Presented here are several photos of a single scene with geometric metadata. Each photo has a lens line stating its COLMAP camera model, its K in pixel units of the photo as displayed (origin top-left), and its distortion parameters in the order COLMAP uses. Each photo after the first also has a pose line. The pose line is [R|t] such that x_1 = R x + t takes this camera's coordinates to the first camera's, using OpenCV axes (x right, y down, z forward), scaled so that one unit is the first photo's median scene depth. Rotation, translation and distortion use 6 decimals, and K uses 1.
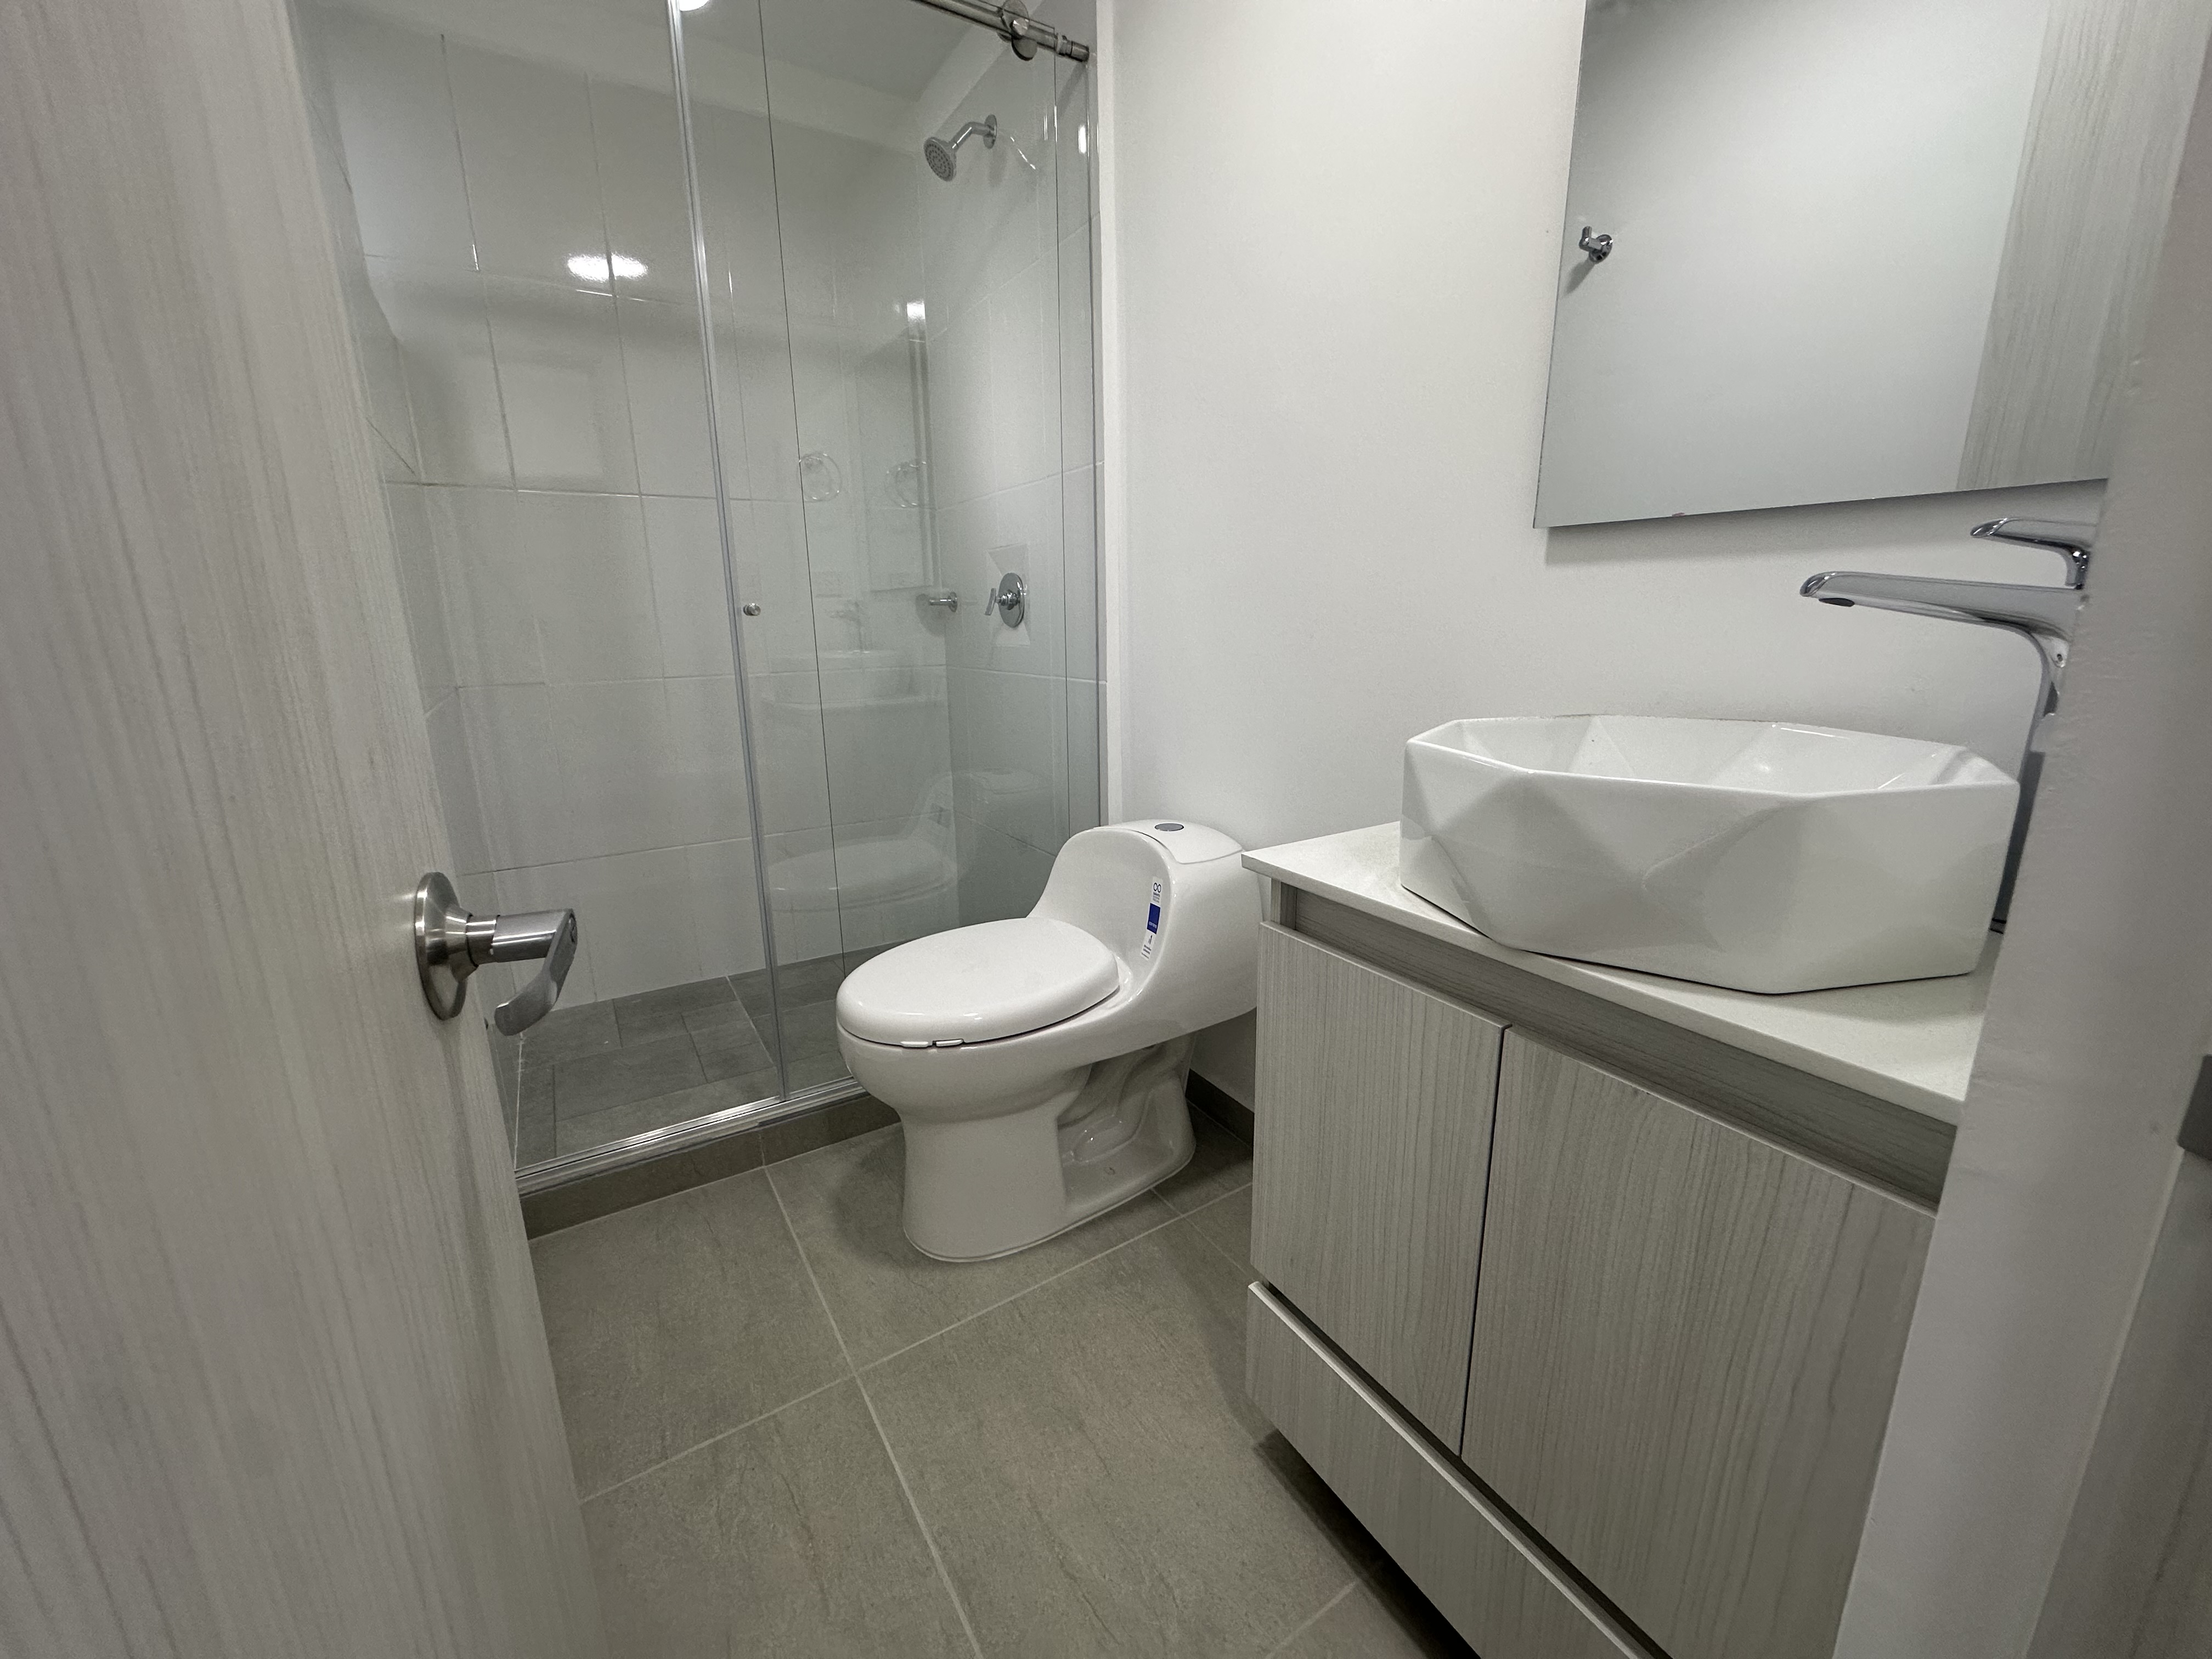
lens RADIAL K [[880.6, 0, 1106.5], [0, 880.6, 826.7], [0, 0, 1]] dist [-0.002885, 0.000585]
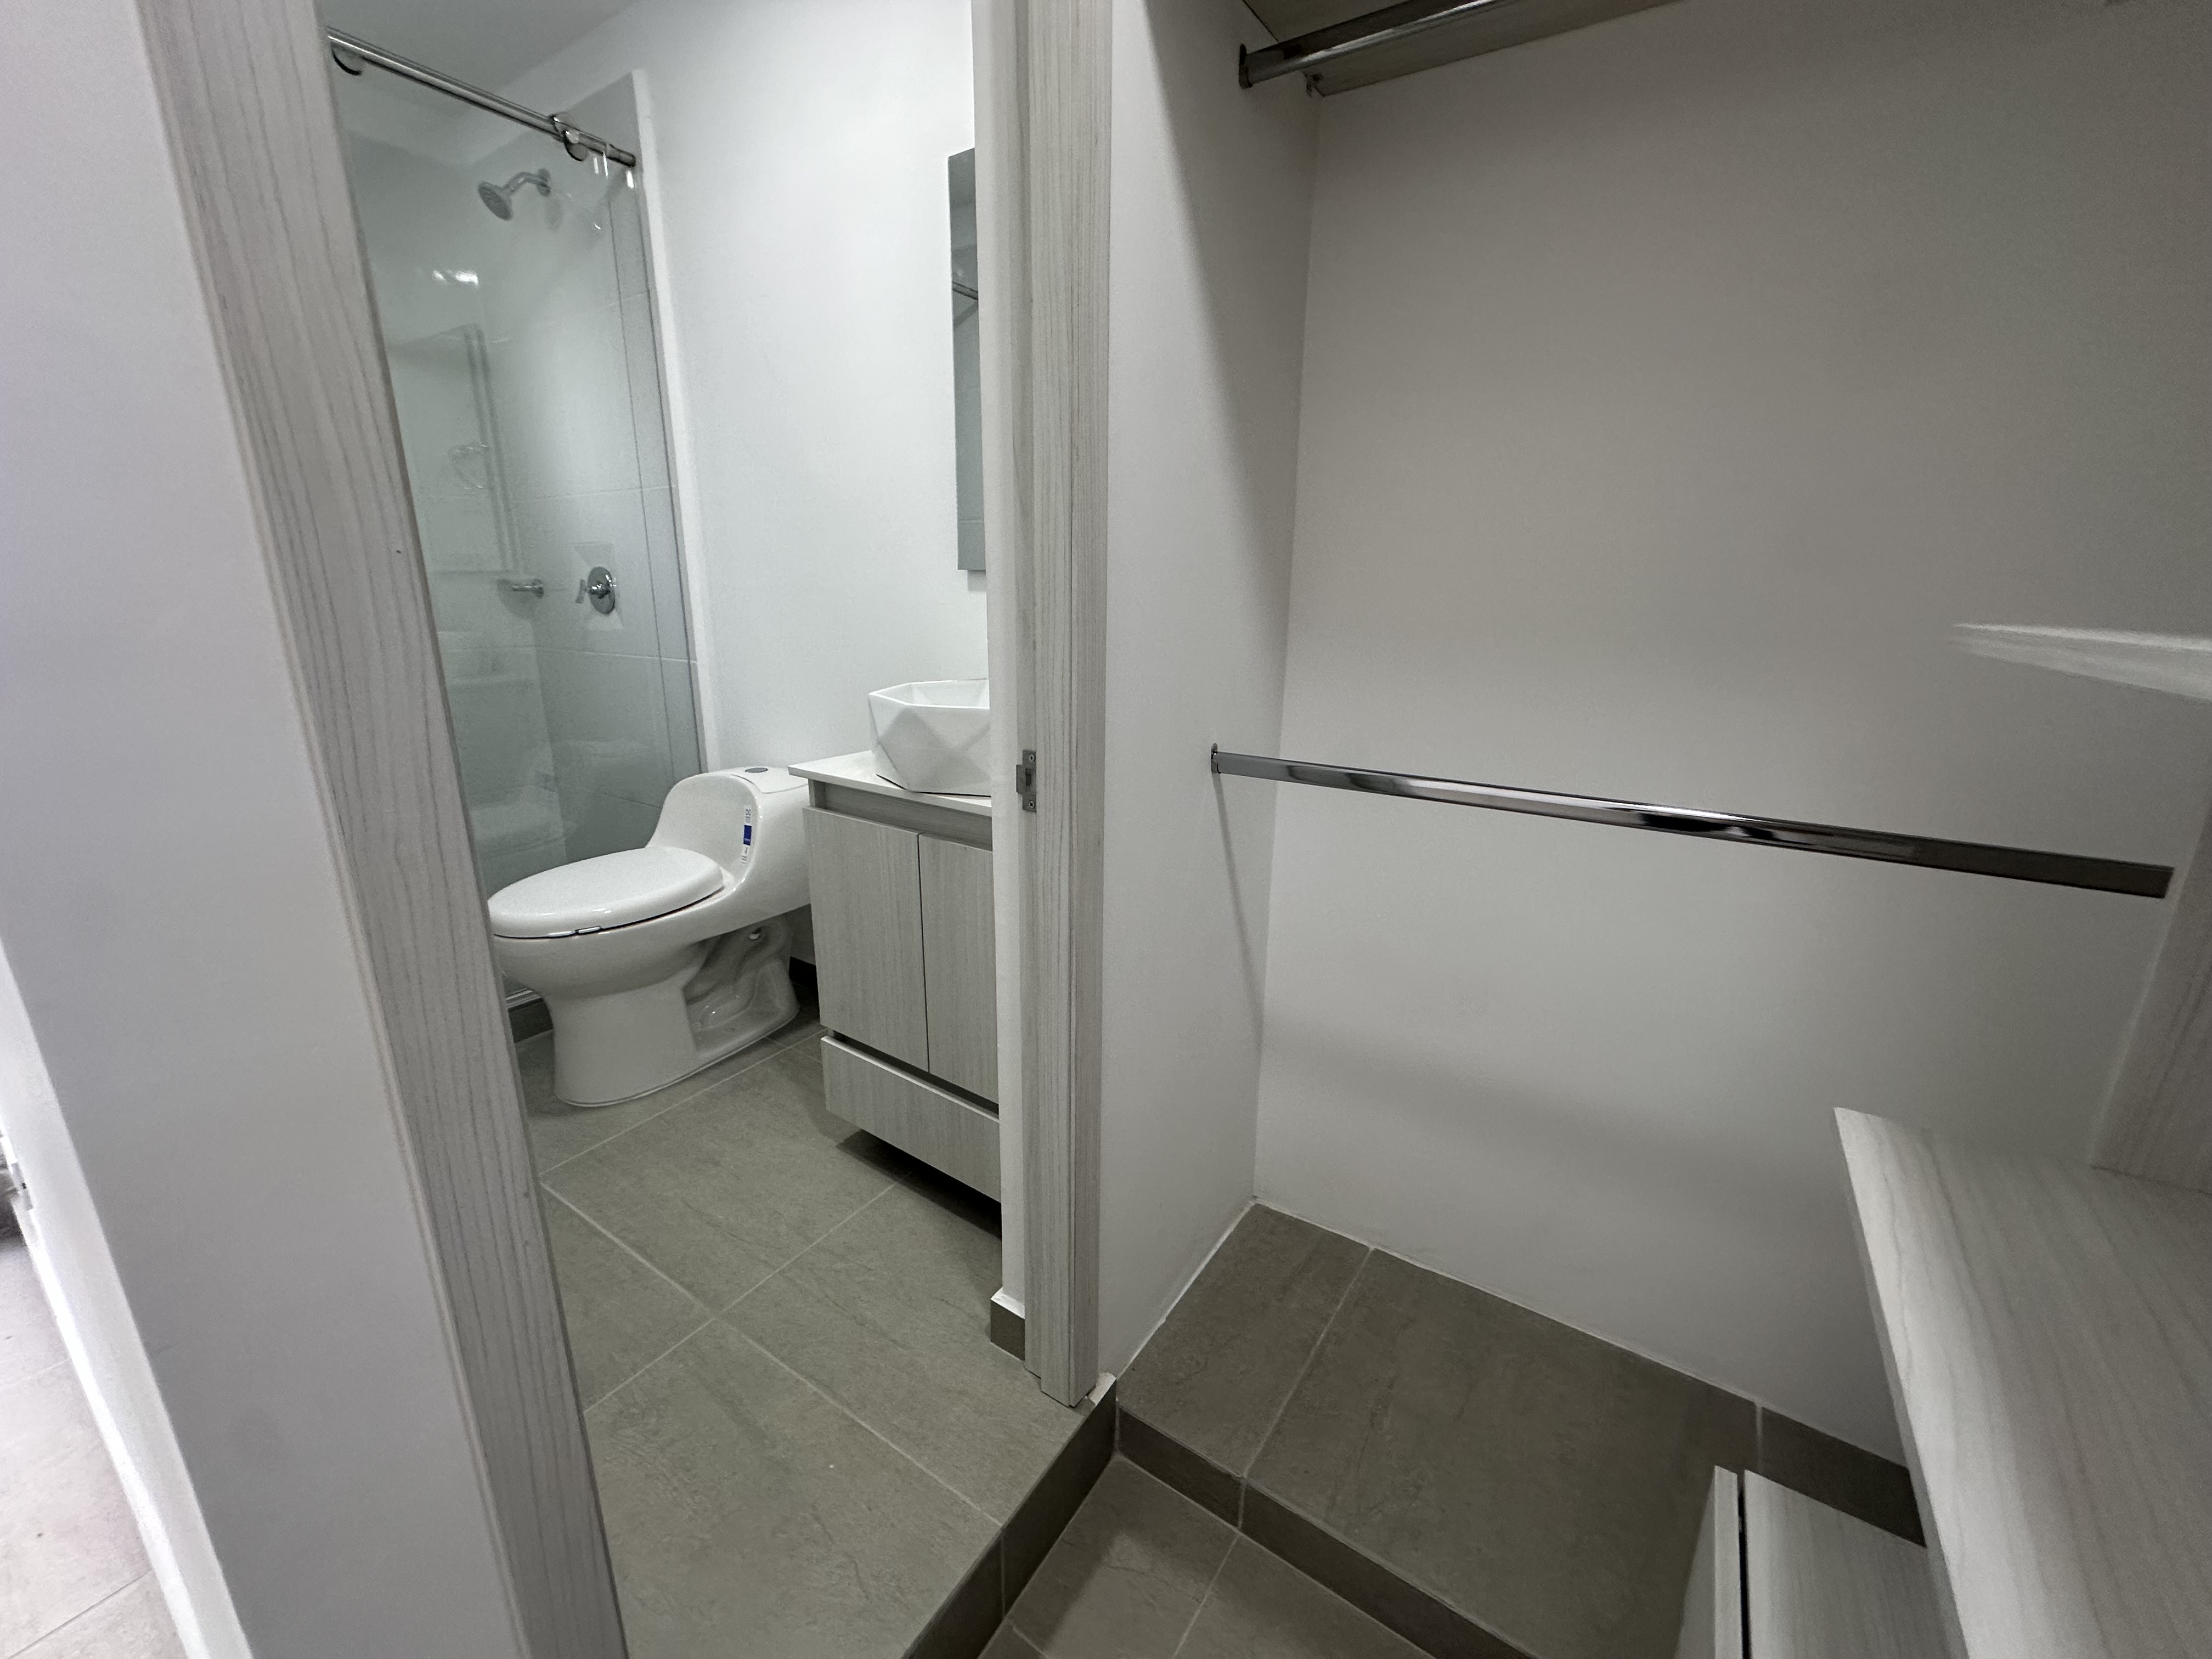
lens RADIAL K [[880.6, 0, 1106.5], [0, 880.6, 826.7], [0, 0, 1]] dist [-0.002885, 0.000585]
pose [[0.914507, -0.081400, 0.396298, 0.021954], [0.070747, 0.996633, 0.041451, 0.070882], [-0.398337, -0.009870, 0.917186, -0.456418]]
